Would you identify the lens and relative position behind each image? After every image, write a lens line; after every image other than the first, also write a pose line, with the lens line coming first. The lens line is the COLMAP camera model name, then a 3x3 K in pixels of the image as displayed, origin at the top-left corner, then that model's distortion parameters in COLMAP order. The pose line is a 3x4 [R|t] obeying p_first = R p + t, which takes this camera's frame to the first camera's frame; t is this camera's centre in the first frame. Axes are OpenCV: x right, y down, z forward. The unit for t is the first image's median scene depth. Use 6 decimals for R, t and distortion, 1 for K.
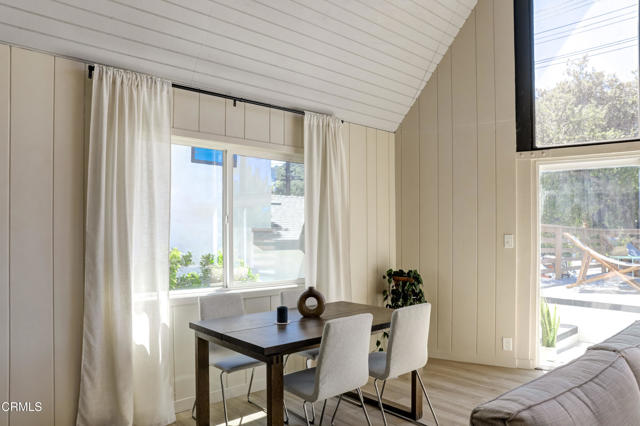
lens RADIAL K [[446.7, 0, 321.8], [0, 446.7, 238.4], [0, 0, 1]] dist [-0.006235, -0.084532]
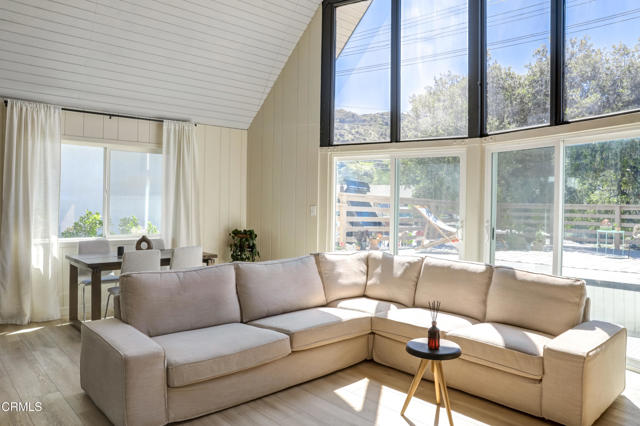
lens RADIAL K [[461.8, 0, 320.0], [0, 461.8, 213.0], [0, 0, 1]] dist [-0.093432, 0.091267]
pose [[0.999870, 0.012985, 0.009528, 0.469619], [-0.013077, 0.999868, 0.009611, 0.001354], [-0.009402, -0.009735, 0.999908, -0.517501]]
